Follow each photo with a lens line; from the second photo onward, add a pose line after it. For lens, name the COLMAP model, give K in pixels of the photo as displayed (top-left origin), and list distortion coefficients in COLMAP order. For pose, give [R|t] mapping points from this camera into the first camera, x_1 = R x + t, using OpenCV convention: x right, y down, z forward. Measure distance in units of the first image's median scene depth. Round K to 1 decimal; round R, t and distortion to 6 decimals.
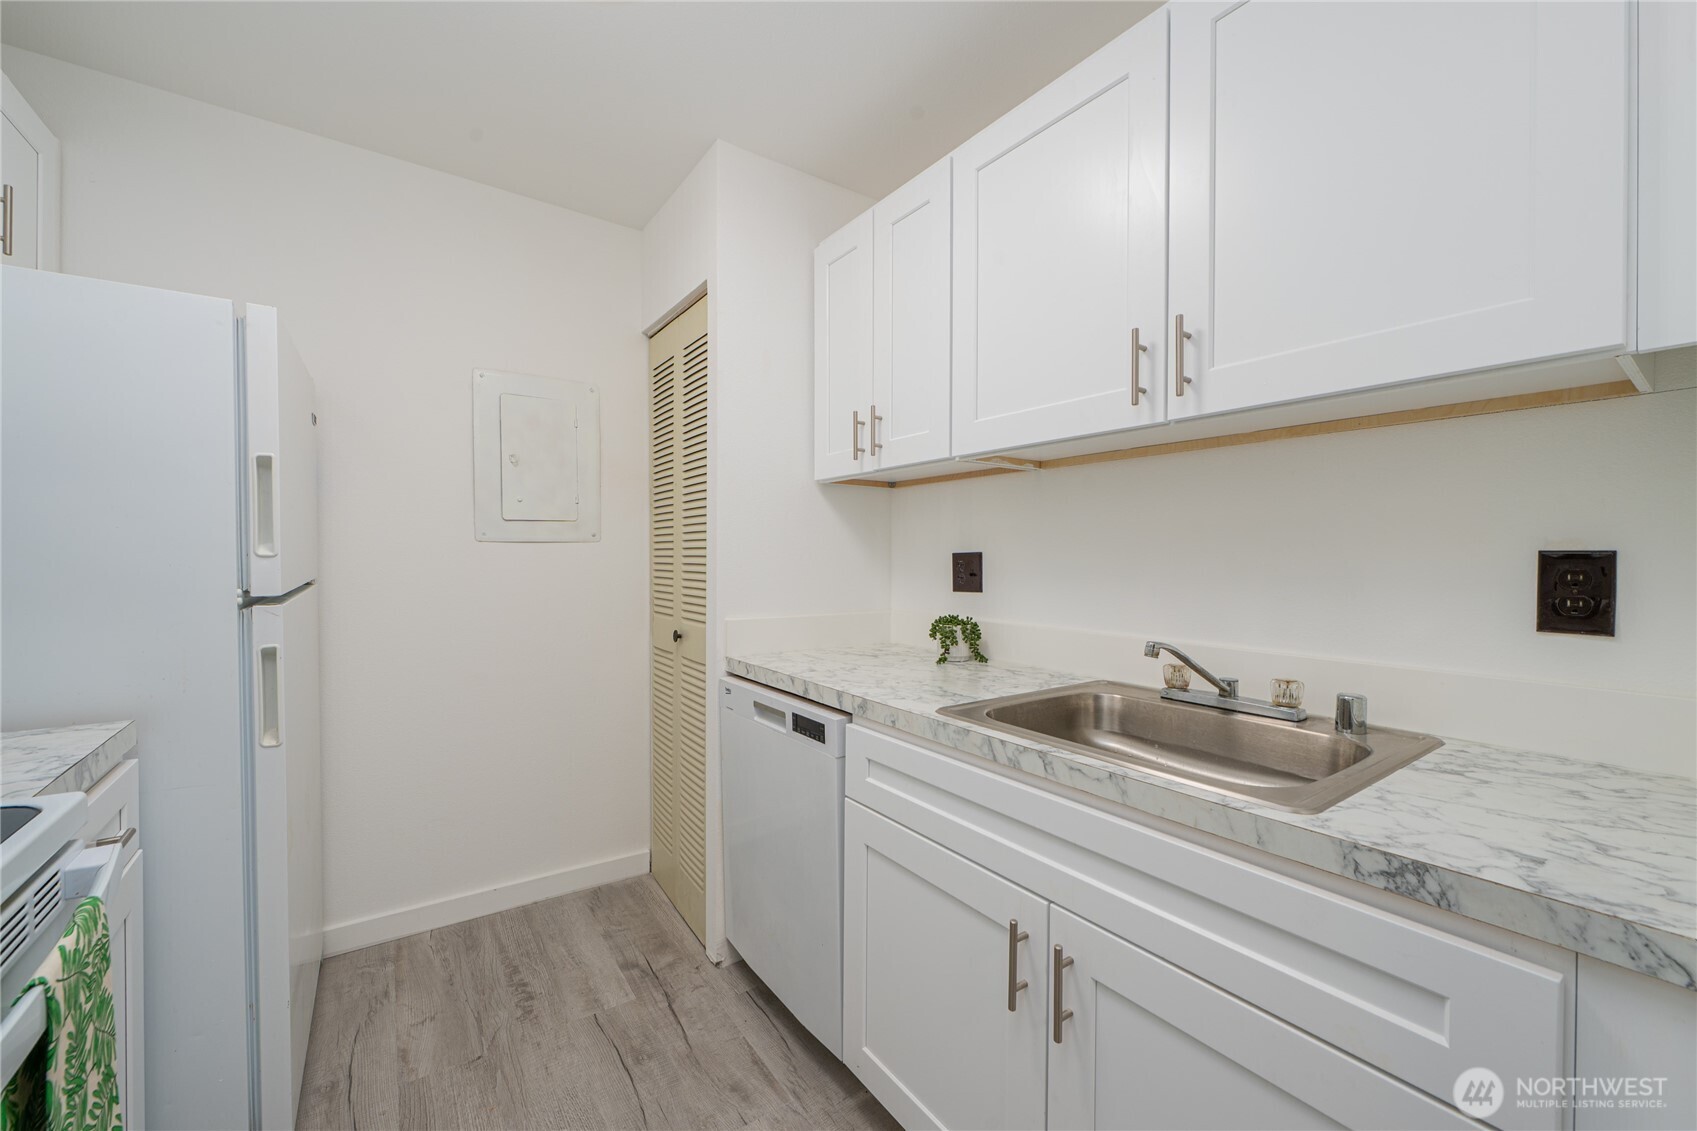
lens RADIAL K [[659.5, 0, 848.5], [0, 659.5, 559.4], [0, 0, 1]] dist [-0.002796, -0.000500]
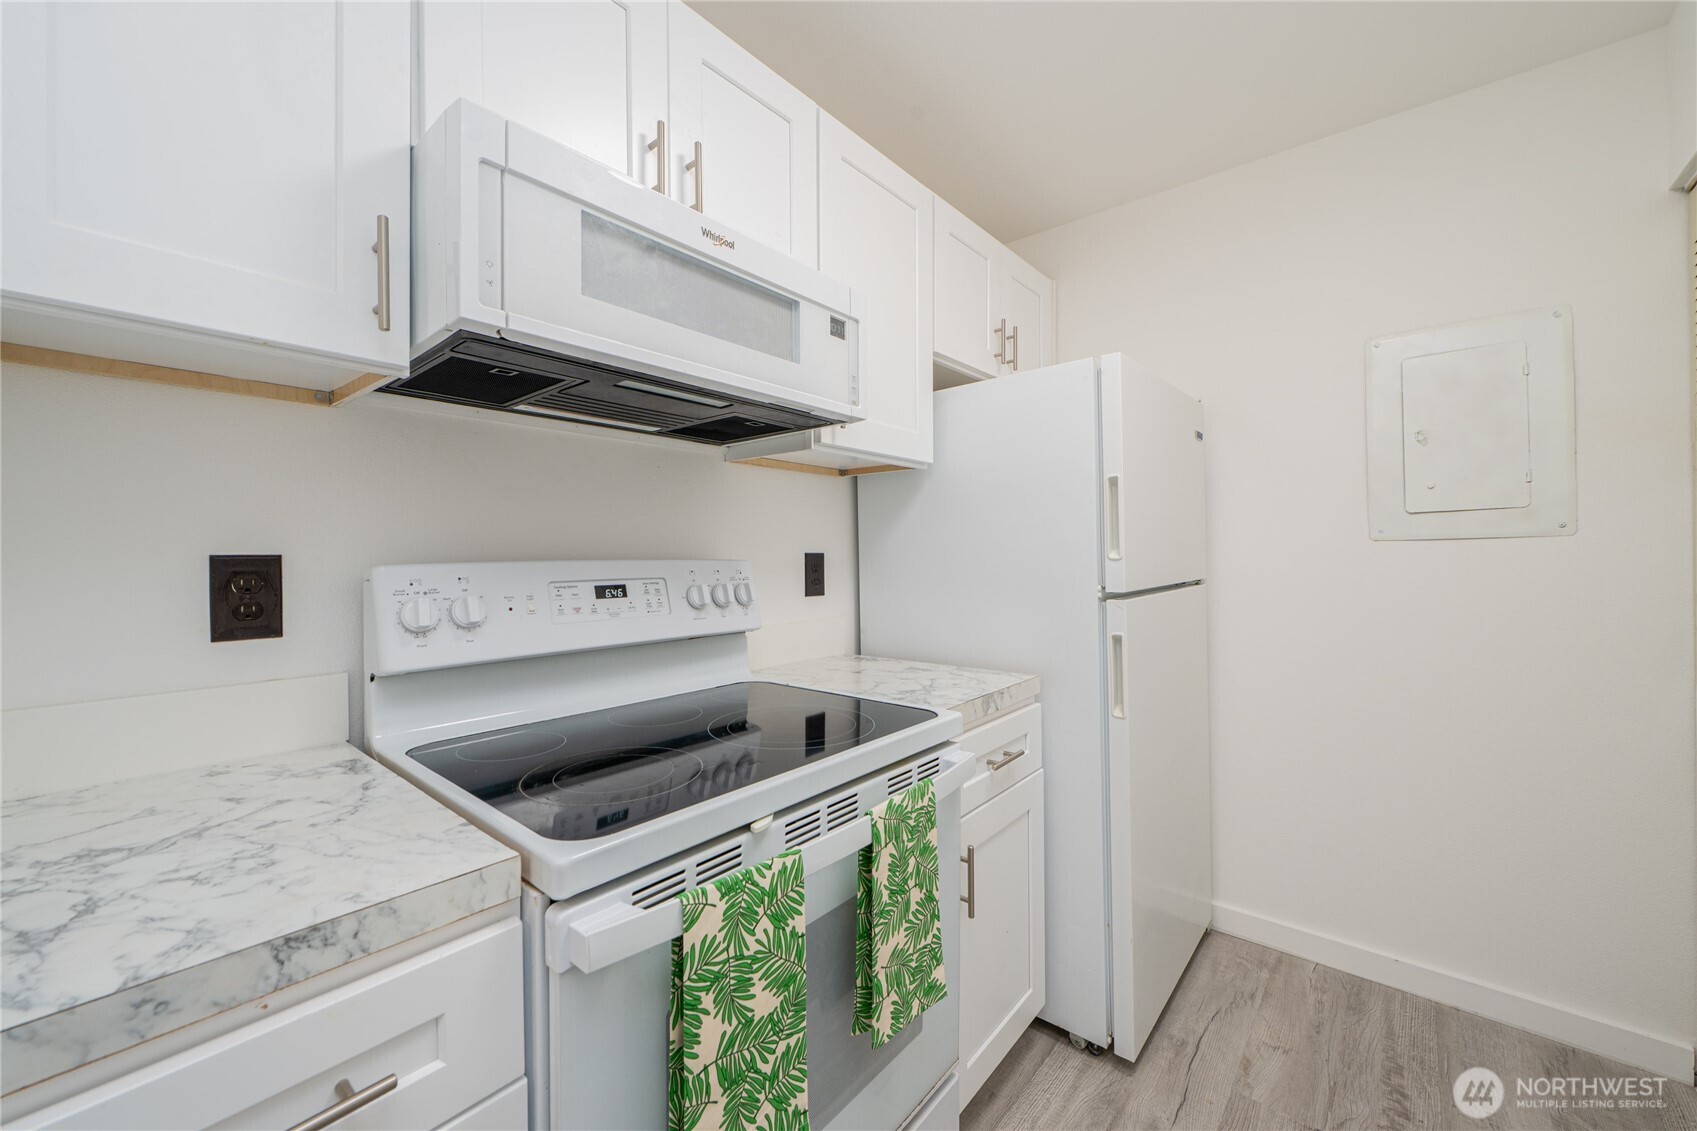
lens RADIAL K [[659.5, 0, 848.5], [0, 659.5, 559.4], [0, 0, 1]] dist [-0.002796, -0.000500]
pose [[0.249084, -0.006312, -0.968461, 0.123802], [0.001895, 0.999980, -0.006030, 0.001220], [0.968480, -0.000334, 0.249091, 0.164636]]
